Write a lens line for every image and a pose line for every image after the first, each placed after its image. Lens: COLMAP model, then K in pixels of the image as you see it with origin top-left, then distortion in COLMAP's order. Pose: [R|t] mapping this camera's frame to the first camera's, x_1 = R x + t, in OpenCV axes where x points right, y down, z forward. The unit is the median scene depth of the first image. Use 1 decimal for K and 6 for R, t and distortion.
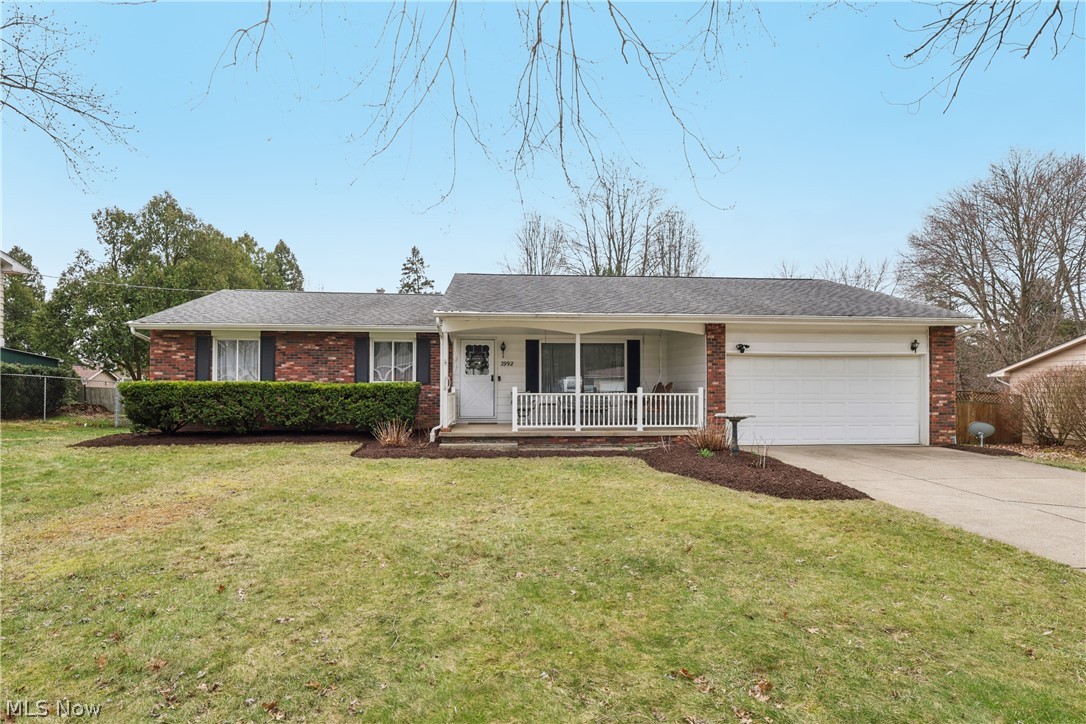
lens RADIAL K [[536.5, 0, 543.0], [0, 536.5, 362.0], [0, 0, 1]] dist [0.001114, -0.000034]
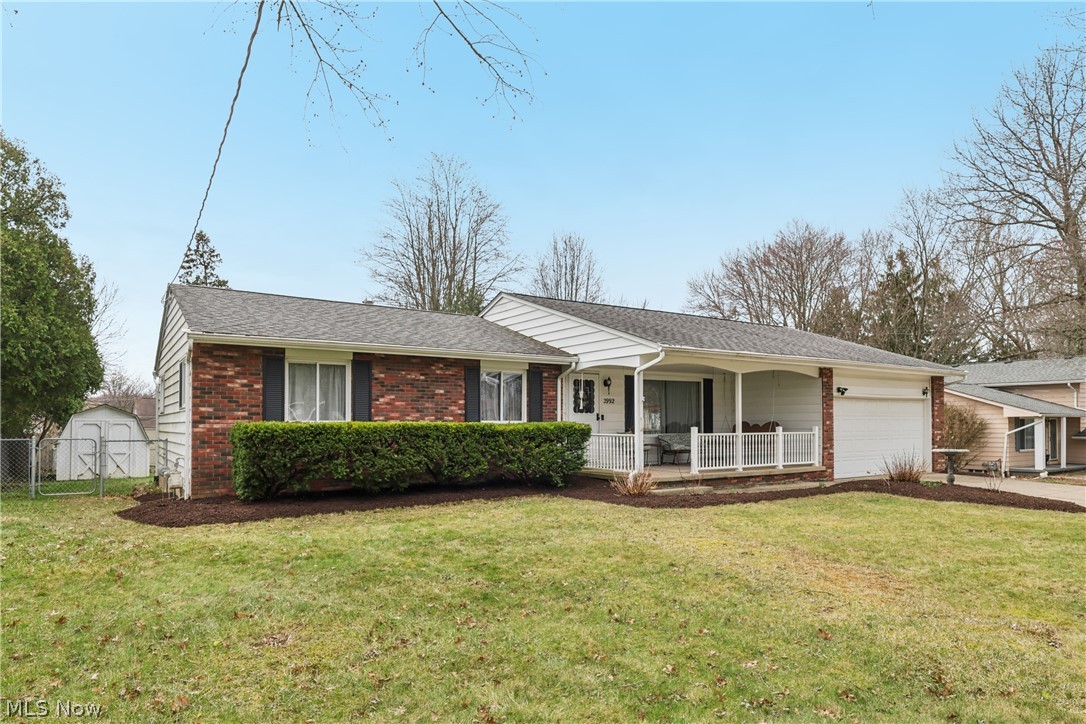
lens RADIAL K [[632.2, 0, 542.9], [0, 632.2, 389.2], [0, 0, 1]] dist [-0.003200, -0.000837]
pose [[0.886483, 0.021860, 0.462244, -0.706471], [-0.017974, 0.999756, -0.012810, -0.001228], [-0.462412, 0.003048, 0.886660, 0.116137]]
